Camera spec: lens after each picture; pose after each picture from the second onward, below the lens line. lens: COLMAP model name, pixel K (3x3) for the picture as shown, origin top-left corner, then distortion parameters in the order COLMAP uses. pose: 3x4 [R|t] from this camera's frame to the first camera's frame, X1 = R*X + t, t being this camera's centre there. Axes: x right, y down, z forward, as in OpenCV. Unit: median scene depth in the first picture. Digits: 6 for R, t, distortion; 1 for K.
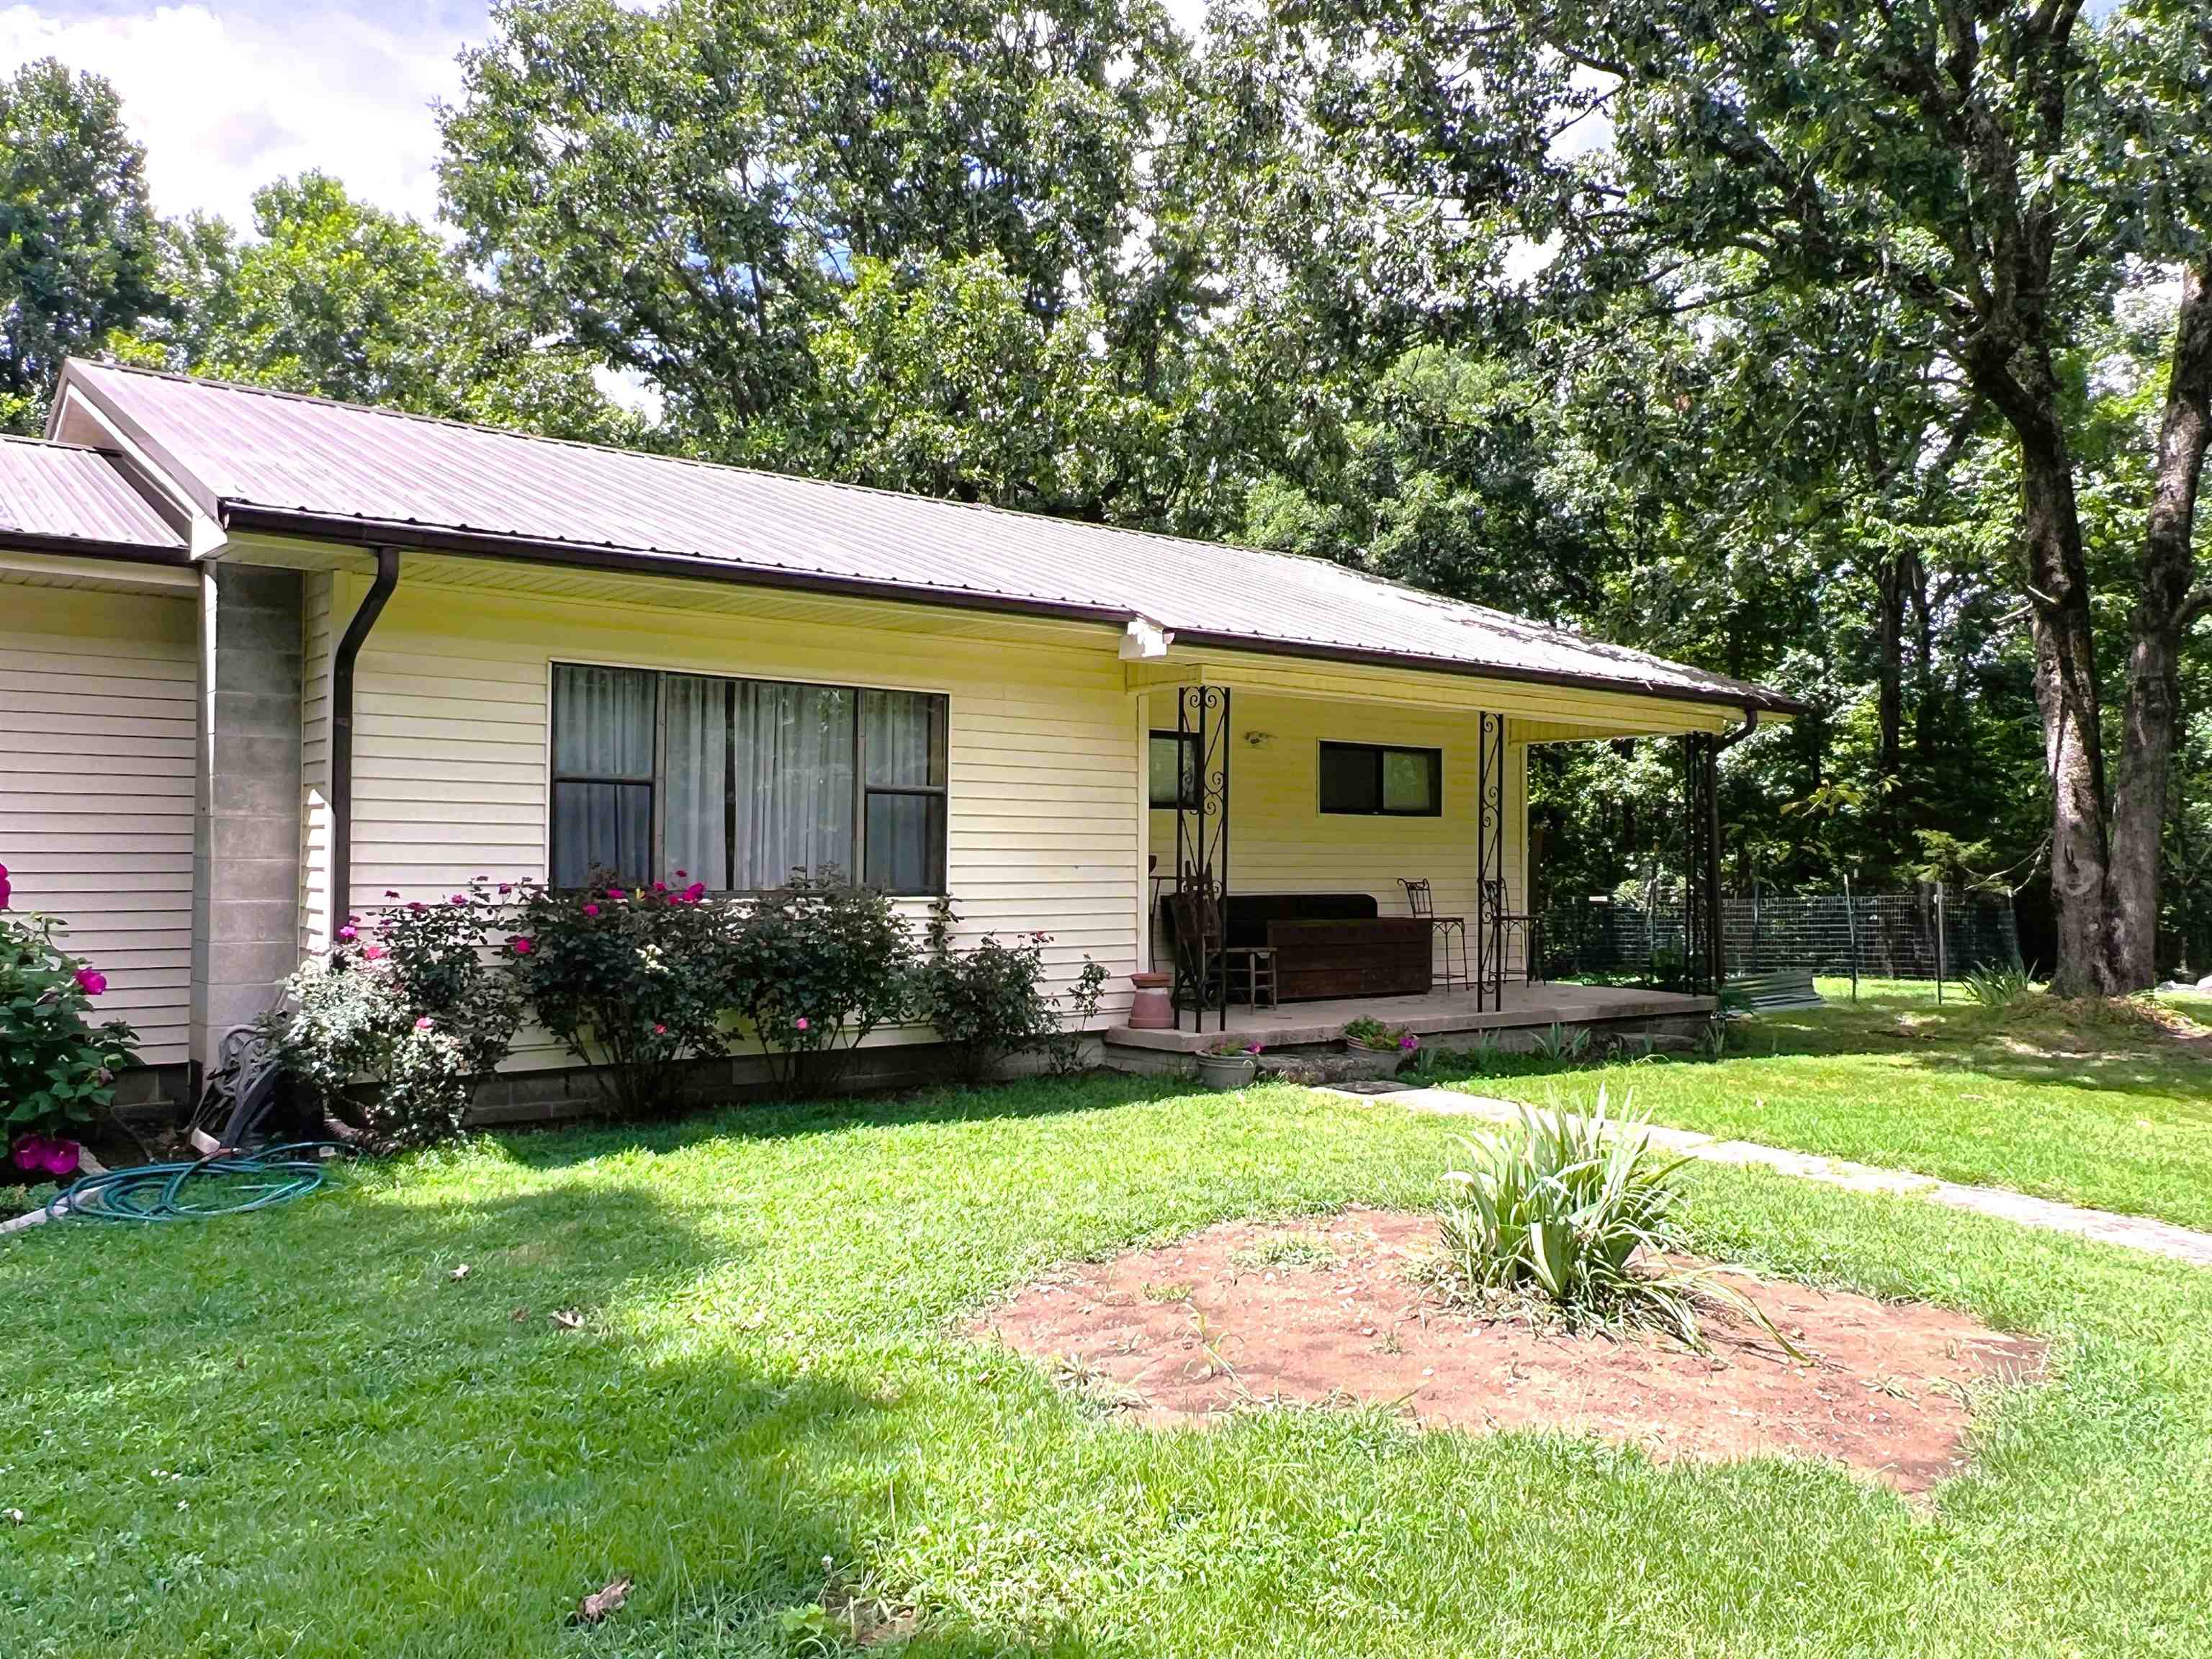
lens RADIAL K [[1675.6, 0, 1105.6], [0, 1675.6, 823.1], [0, 0, 1]] dist [0.002145, 0.000849]
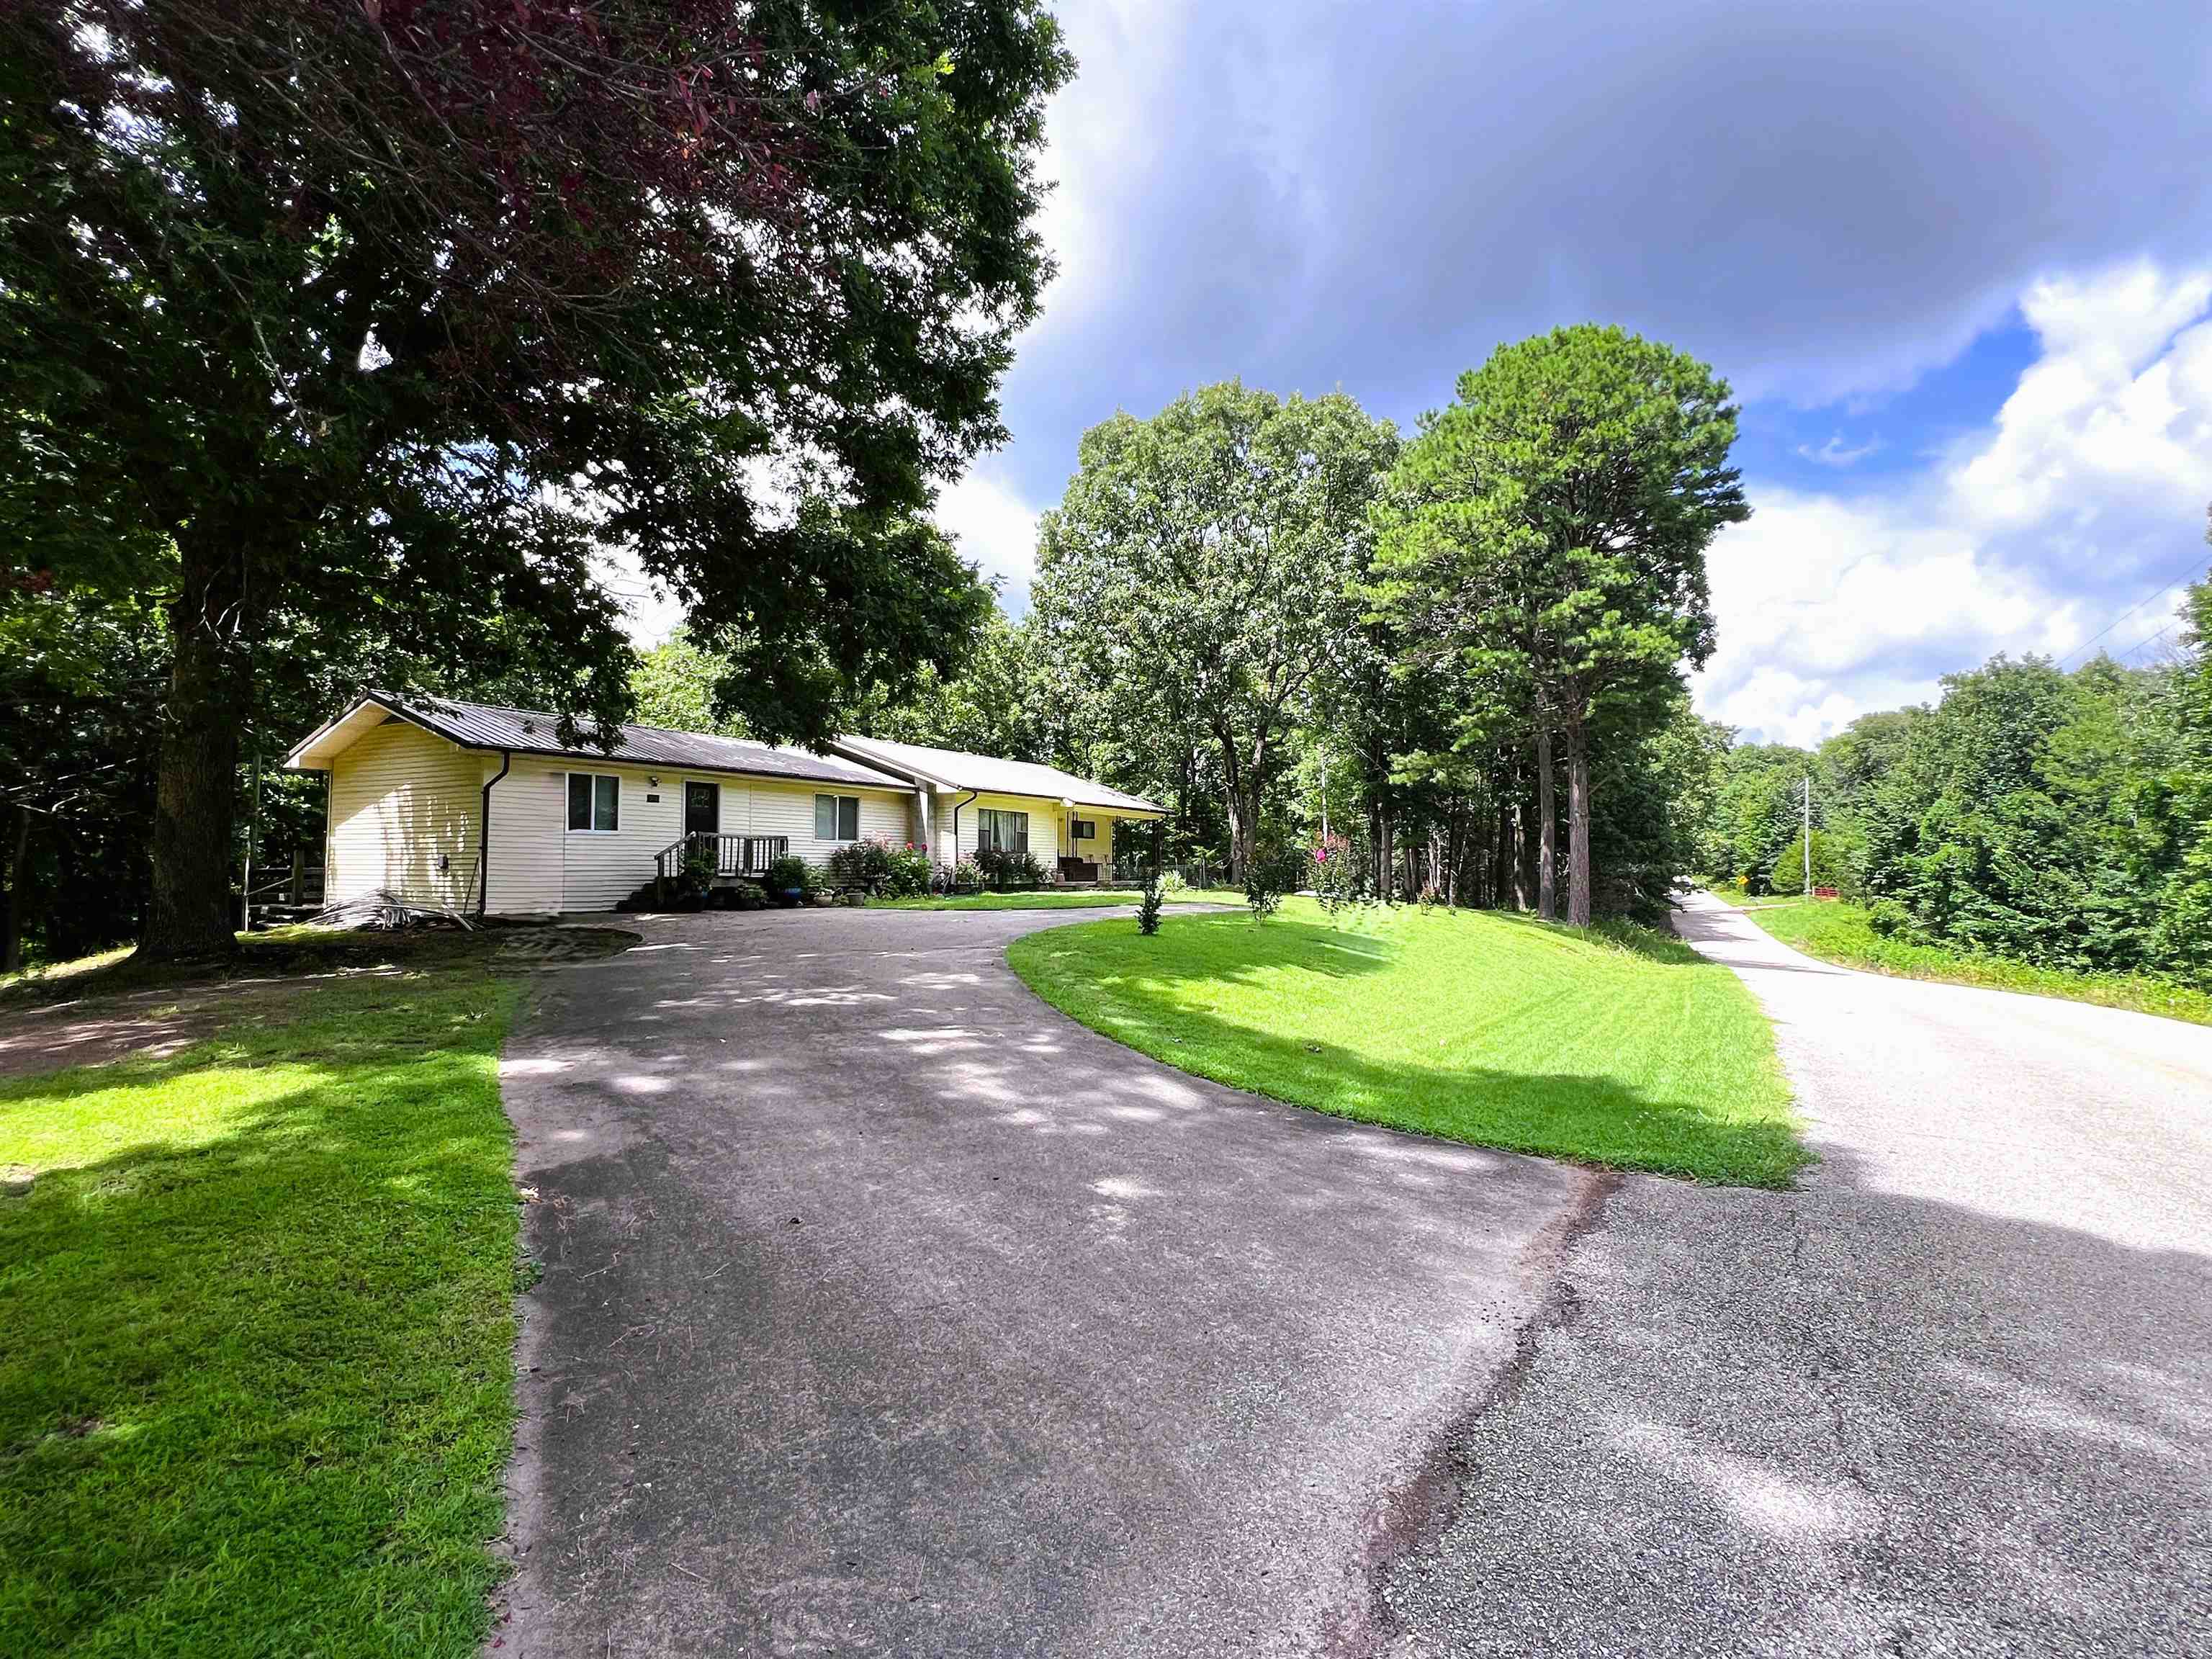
lens RADIAL K [[1031.0, 0, 1106.1], [0, 1031.0, 838.6], [0, 0, 1]] dist [-0.000030, 0.000000]
pose [[0.929255, -0.001584, 0.369434, -0.691582], [0.005301, 0.999945, -0.009046, 0.018608], [-0.369400, 0.010364, 0.929213, -1.311763]]
